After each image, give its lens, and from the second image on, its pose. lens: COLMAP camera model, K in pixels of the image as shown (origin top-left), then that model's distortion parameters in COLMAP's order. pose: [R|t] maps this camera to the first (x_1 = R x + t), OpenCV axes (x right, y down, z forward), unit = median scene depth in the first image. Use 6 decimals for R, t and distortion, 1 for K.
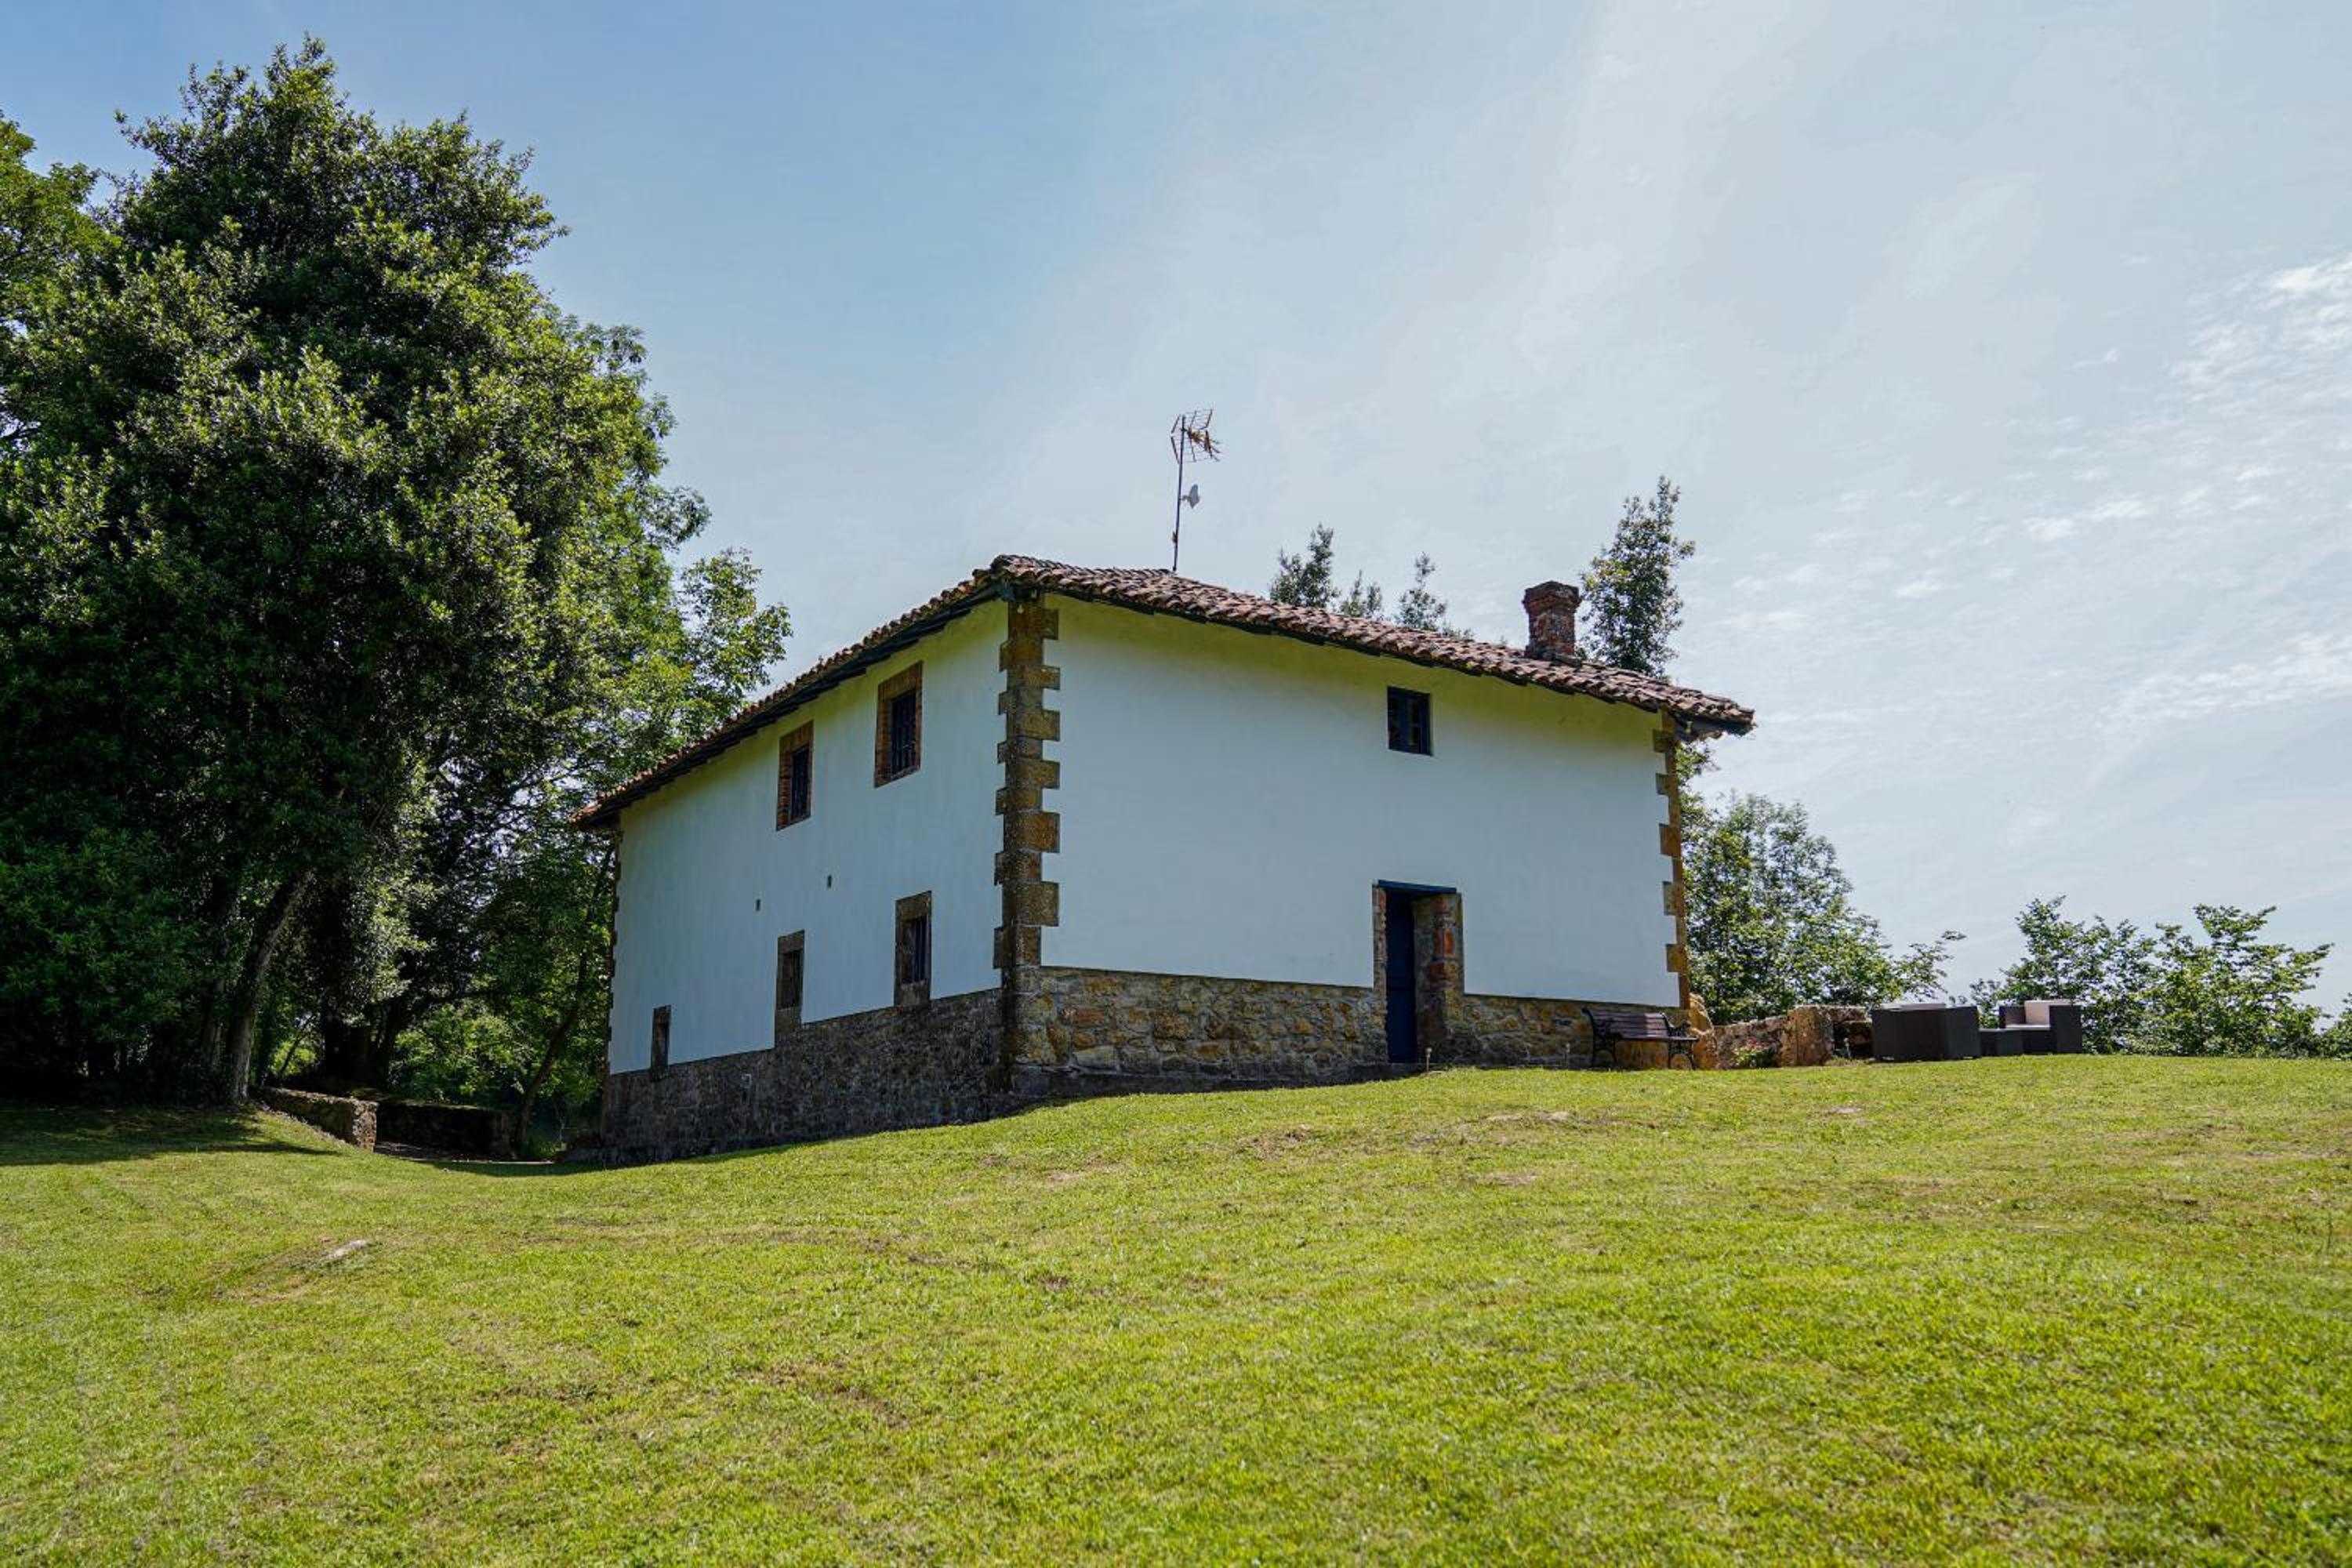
lens RADIAL K [[1804.1, 0, 1176.0], [0, 1804.1, 784.0], [0, 0, 1]] dist [-0.097164, 0.001519]
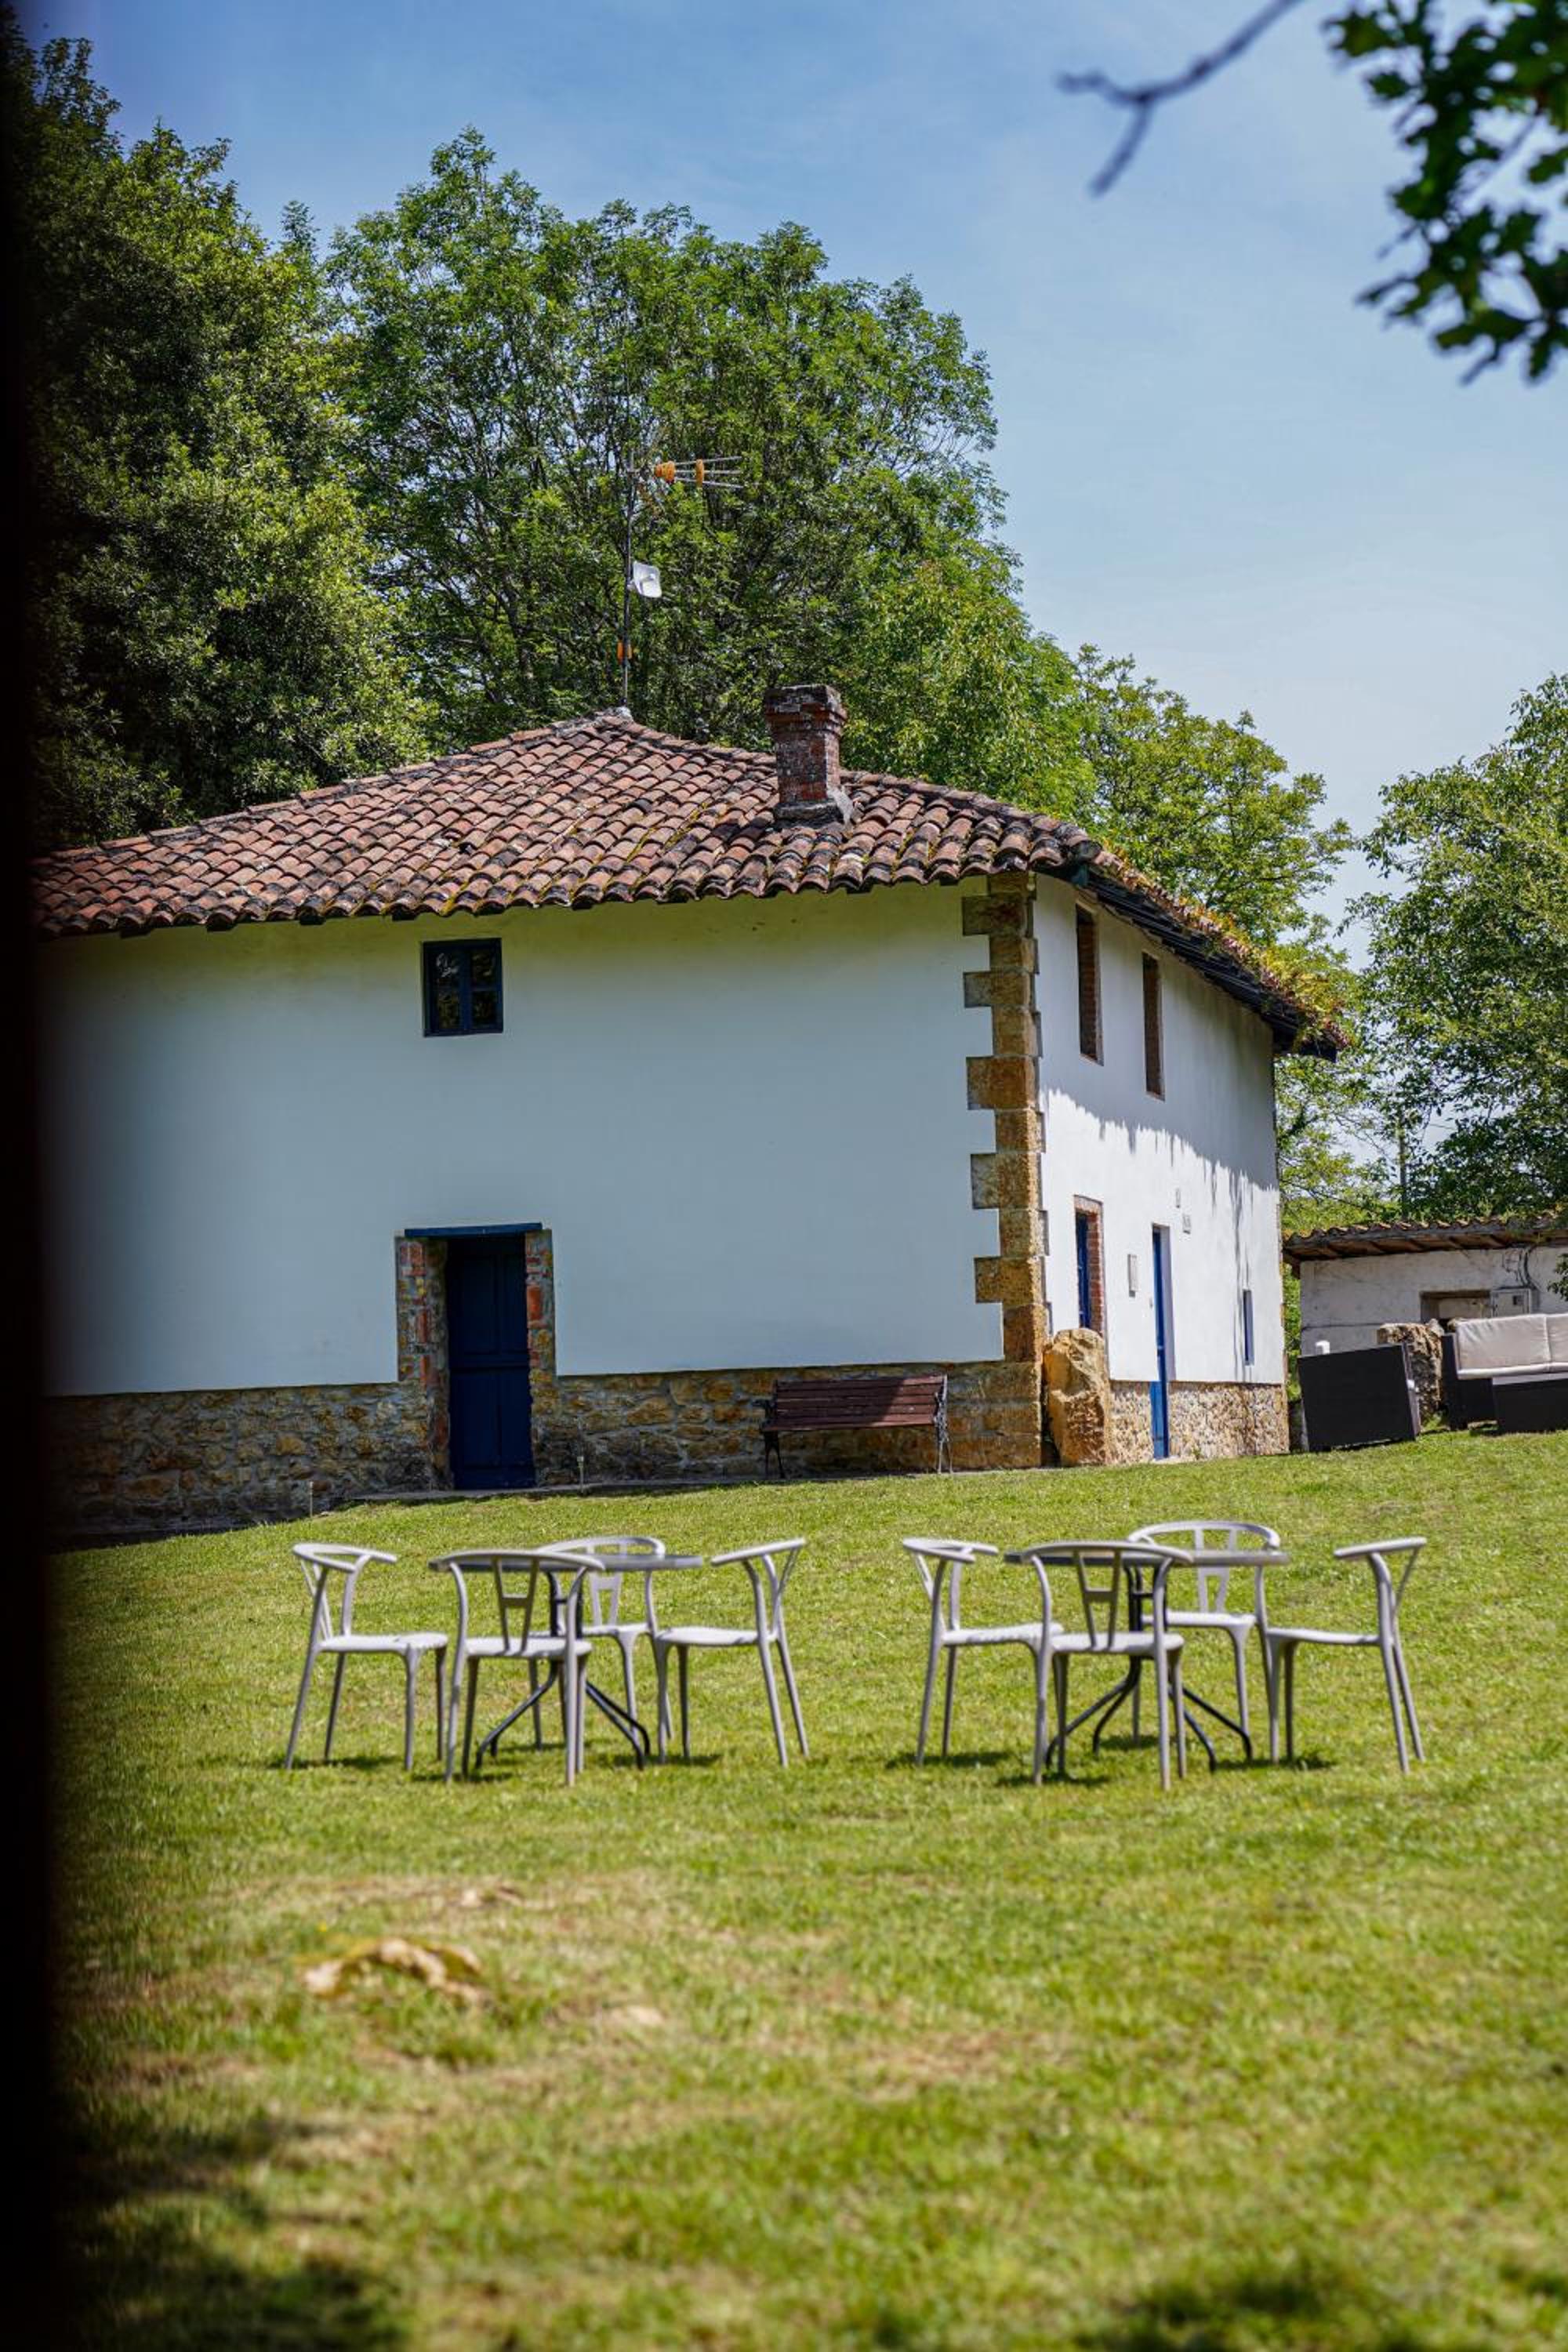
lens RADIAL K [[3624.7, 0, 776.0], [0, 3624.7, 1187.8], [0, 0, 1]] dist [0.228906, -0.000068]
pose [[0.684003, -0.072101, -0.725907, 1.251752], [0.183339, 0.980154, 0.075402, -0.043850], [0.706064, -0.184662, 0.683647, 0.127540]]
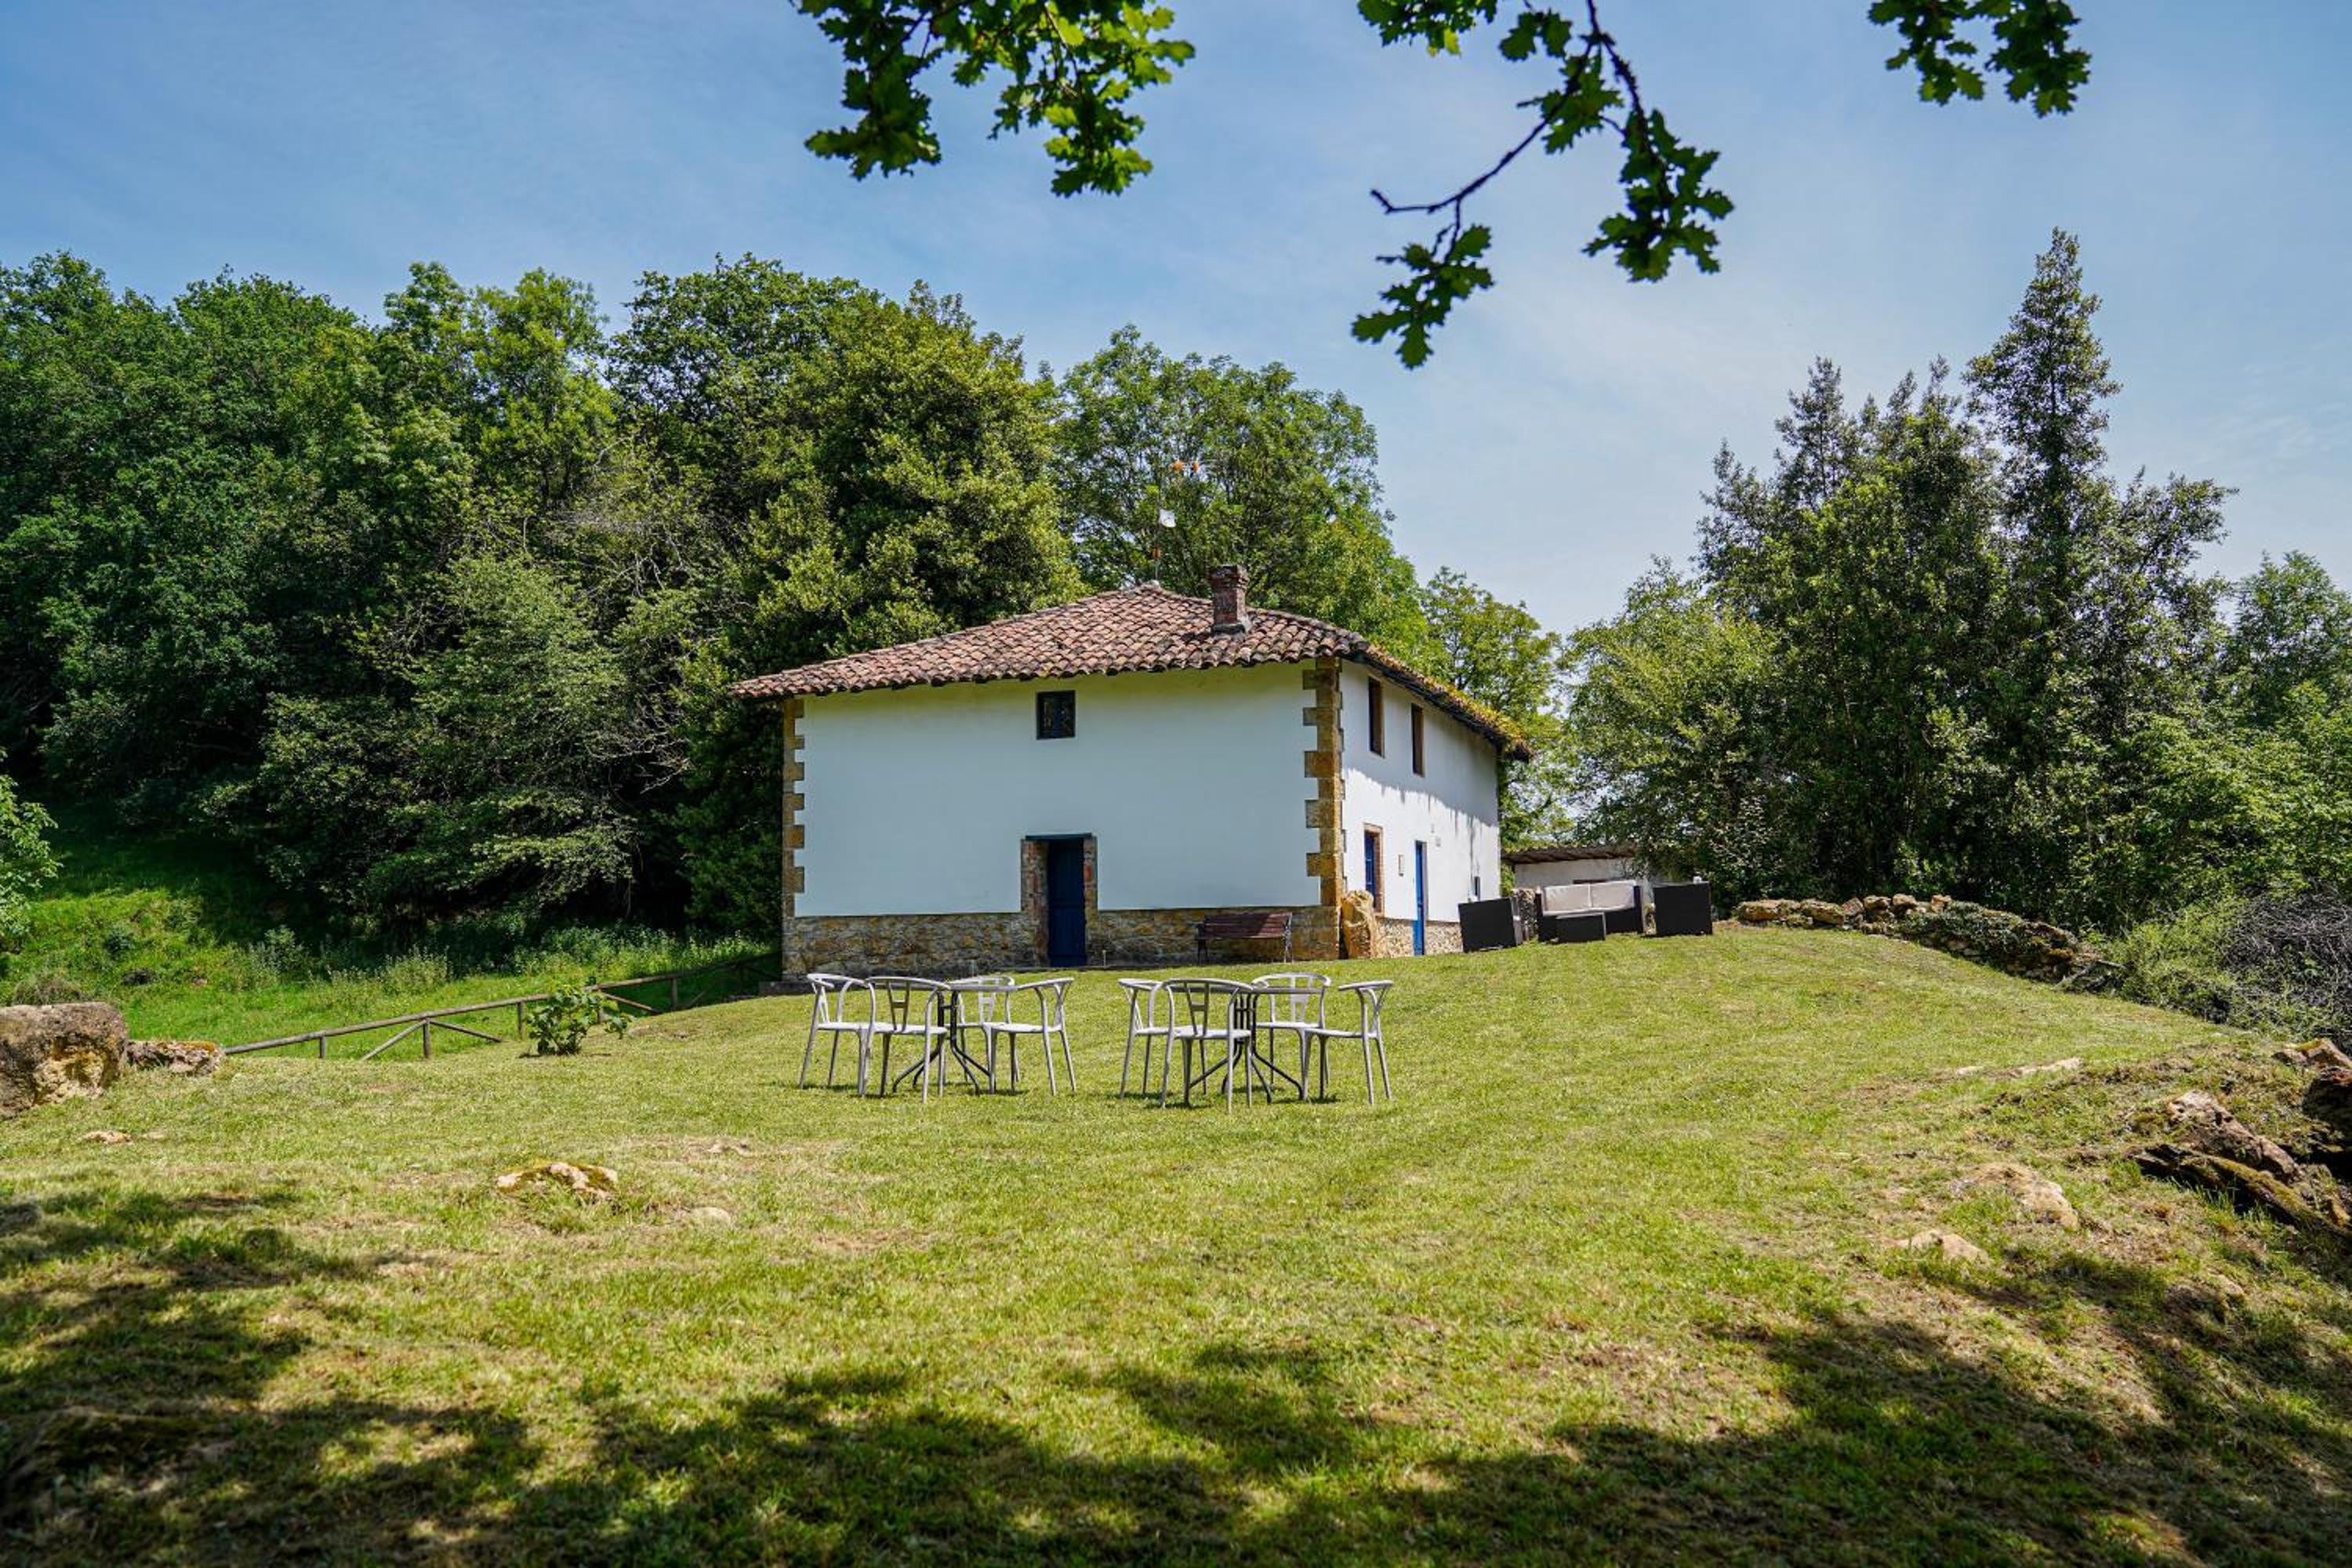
lens RADIAL K [[1751.2, 0, 1176.0], [0, 1751.2, 784.0], [0, 0, 1]] dist [-0.150025, 0.000129]
pose [[0.618822, -0.087565, -0.780636, 1.262995], [0.176883, 0.983779, 0.029866, -0.006835], [0.765358, -0.156563, 0.624272, 0.237599]]
